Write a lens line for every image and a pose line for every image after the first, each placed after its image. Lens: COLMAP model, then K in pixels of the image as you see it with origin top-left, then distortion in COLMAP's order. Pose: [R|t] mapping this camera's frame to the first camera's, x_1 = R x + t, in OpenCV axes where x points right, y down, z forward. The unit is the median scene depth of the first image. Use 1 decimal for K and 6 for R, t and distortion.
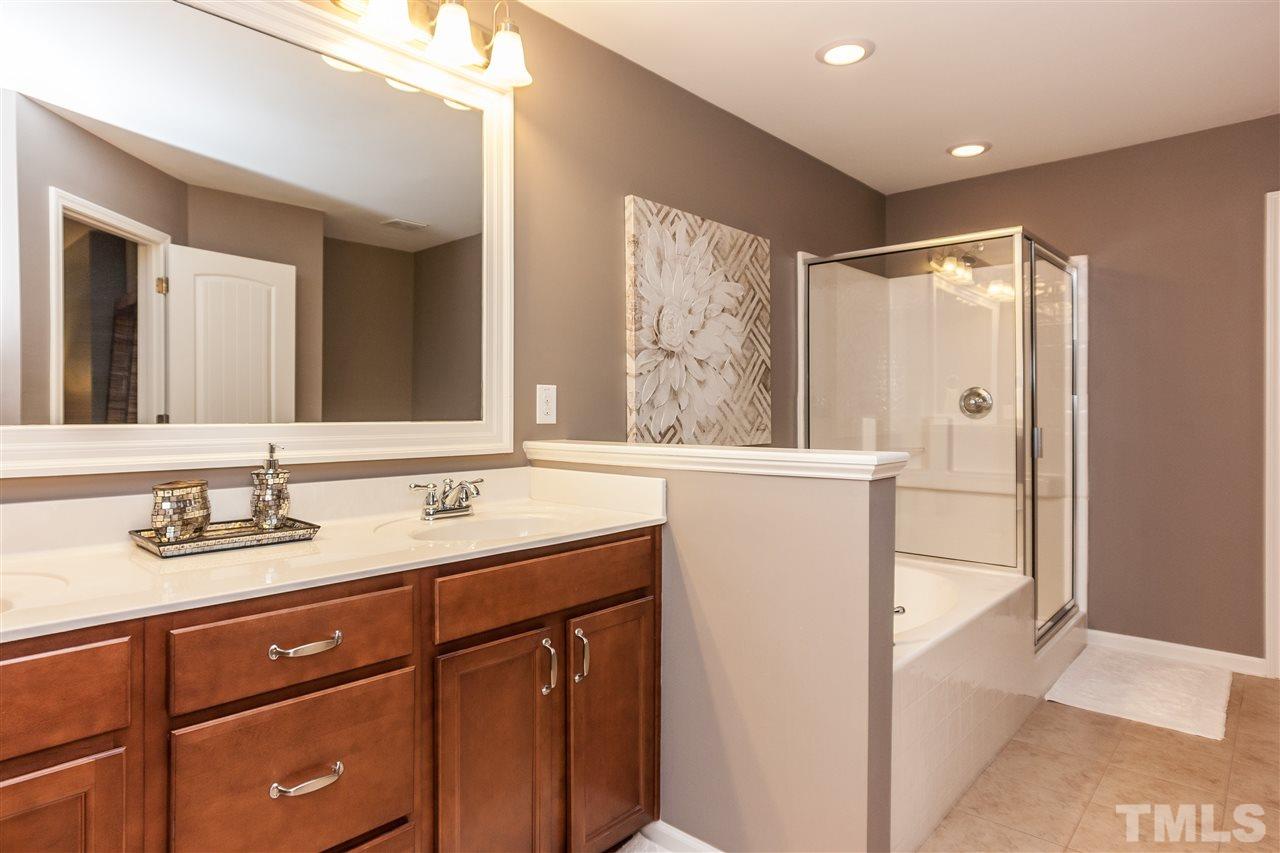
lens RADIAL K [[732.4, 0, 651.4], [0, 732.4, 396.6], [0, 0, 1]] dist [-0.016801, 0.022207]
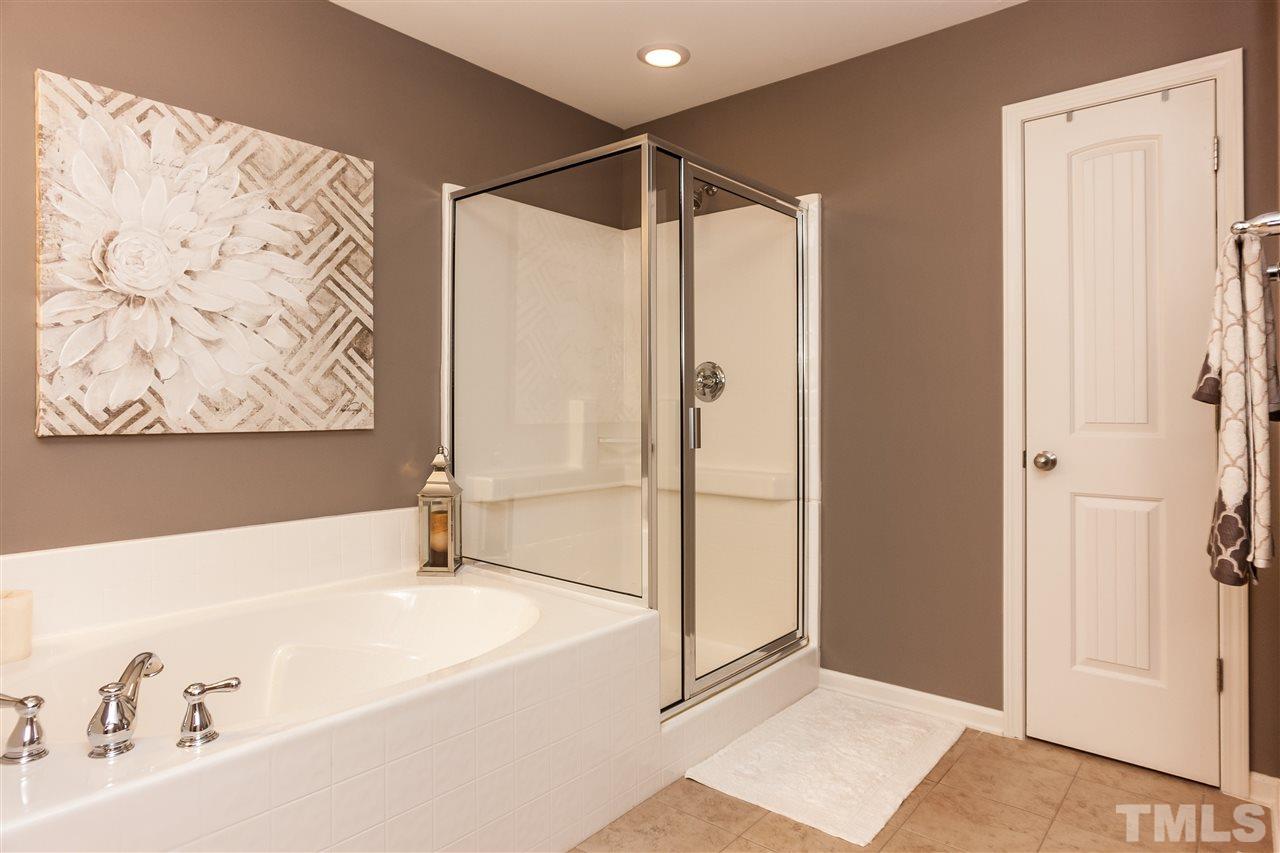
lens RADIAL K [[751.8, 0, 640.5], [0, 751.8, 381.7], [0, 0, 1]] dist [-0.003497, 0.000531]
pose [[0.999634, 0.006085, 0.026343, 0.444491], [-0.005747, 0.999900, -0.012889, 0.025148], [-0.026419, 0.012733, 0.999570, 0.224830]]
